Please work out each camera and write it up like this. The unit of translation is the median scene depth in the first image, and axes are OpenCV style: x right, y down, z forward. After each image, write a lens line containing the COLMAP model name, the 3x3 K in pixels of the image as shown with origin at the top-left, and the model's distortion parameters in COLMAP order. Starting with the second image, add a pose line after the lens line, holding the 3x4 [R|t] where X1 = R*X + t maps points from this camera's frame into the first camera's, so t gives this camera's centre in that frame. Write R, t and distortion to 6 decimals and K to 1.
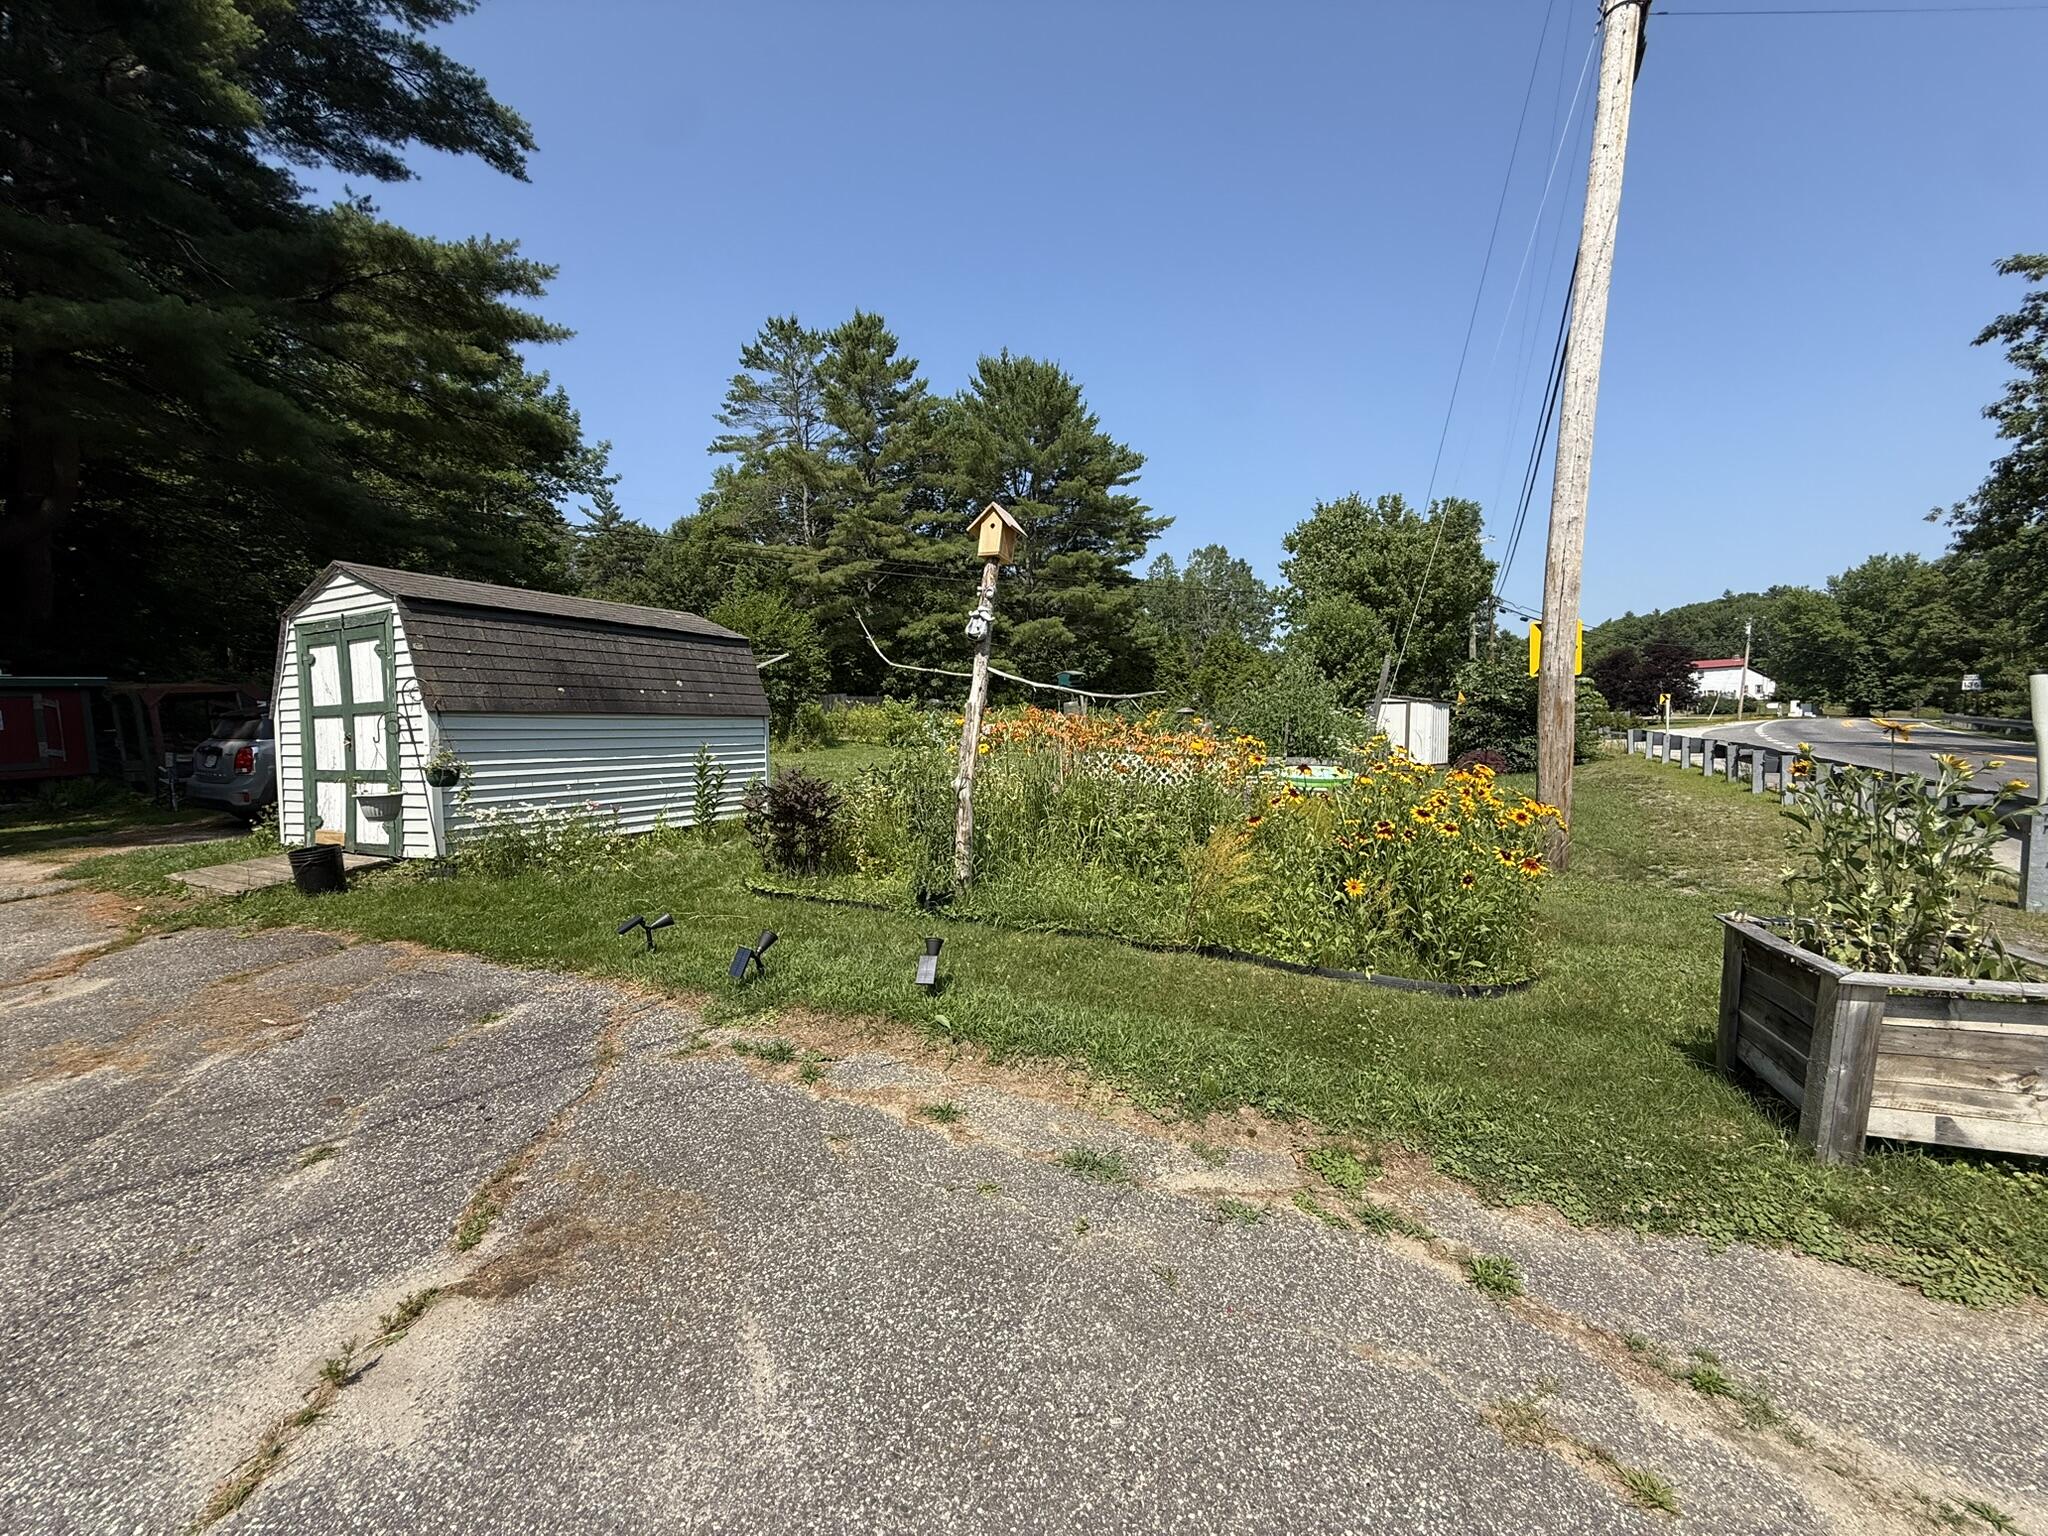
lens RADIAL K [[828.4, 0, 1024.0], [0, 828.4, 768.0], [0, 0, 1]] dist [-0.002361, -0.000124]
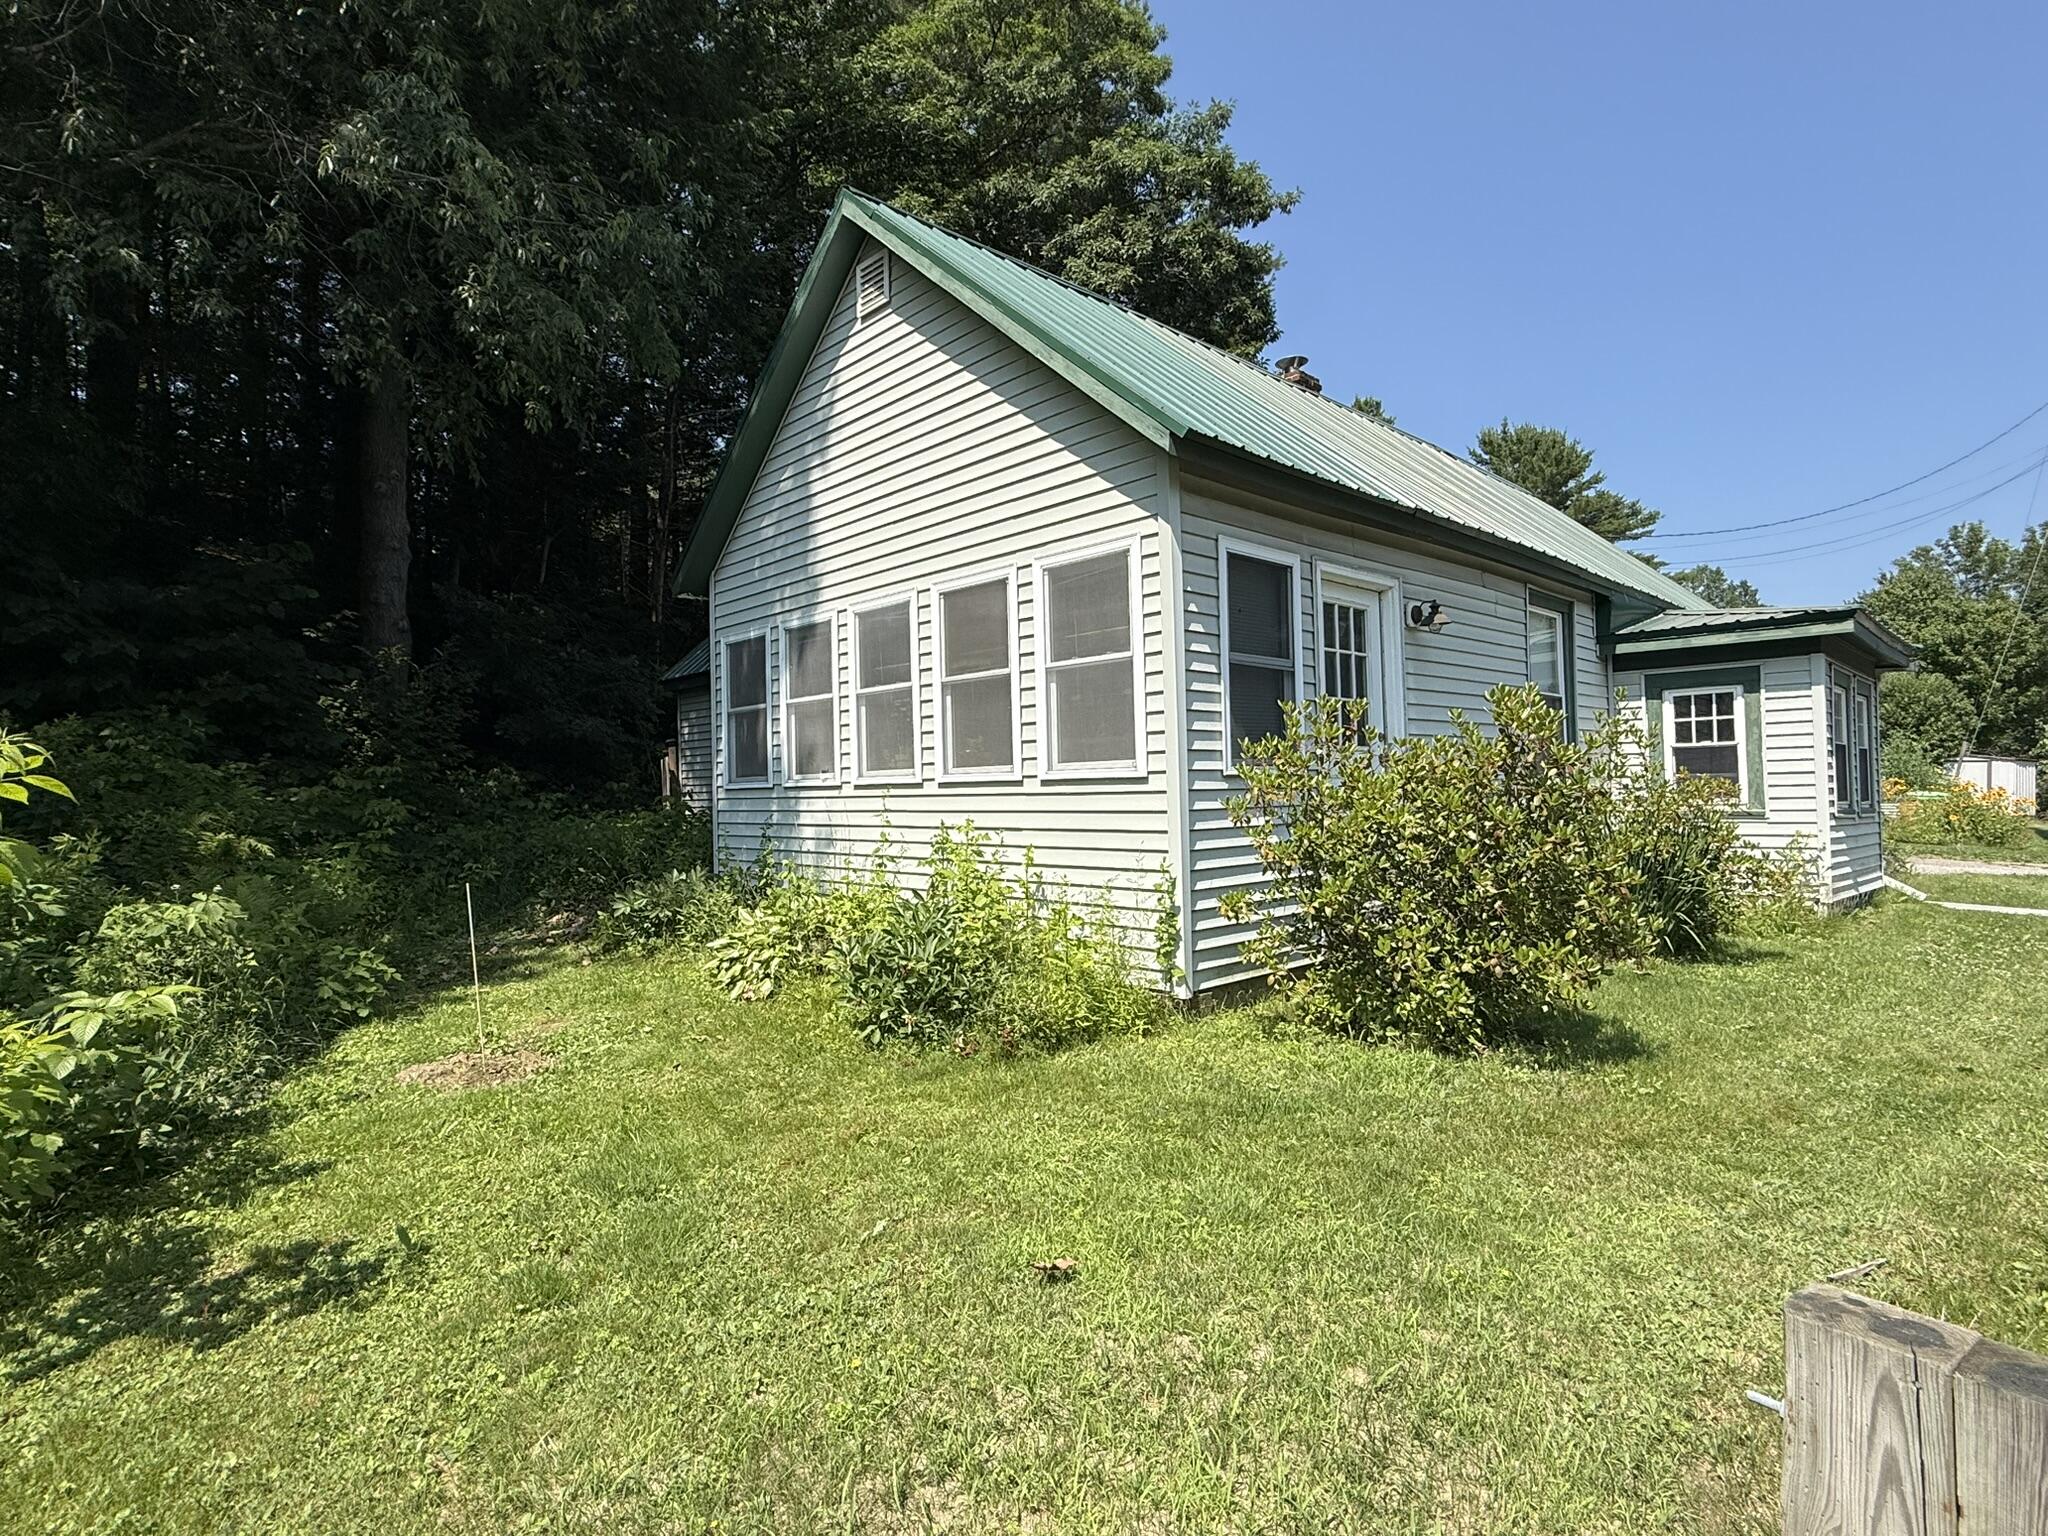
lens RADIAL K [[1067.4, 0, 1024.0], [0, 1067.4, 768.0], [0, 0, 1]] dist [0.002606, -0.000329]
pose [[0.951119, 0.002640, -0.308814, -0.309740], [-0.023758, 0.997626, -0.064642, 0.050894], [0.307910, 0.068819, 0.948923, -0.722856]]
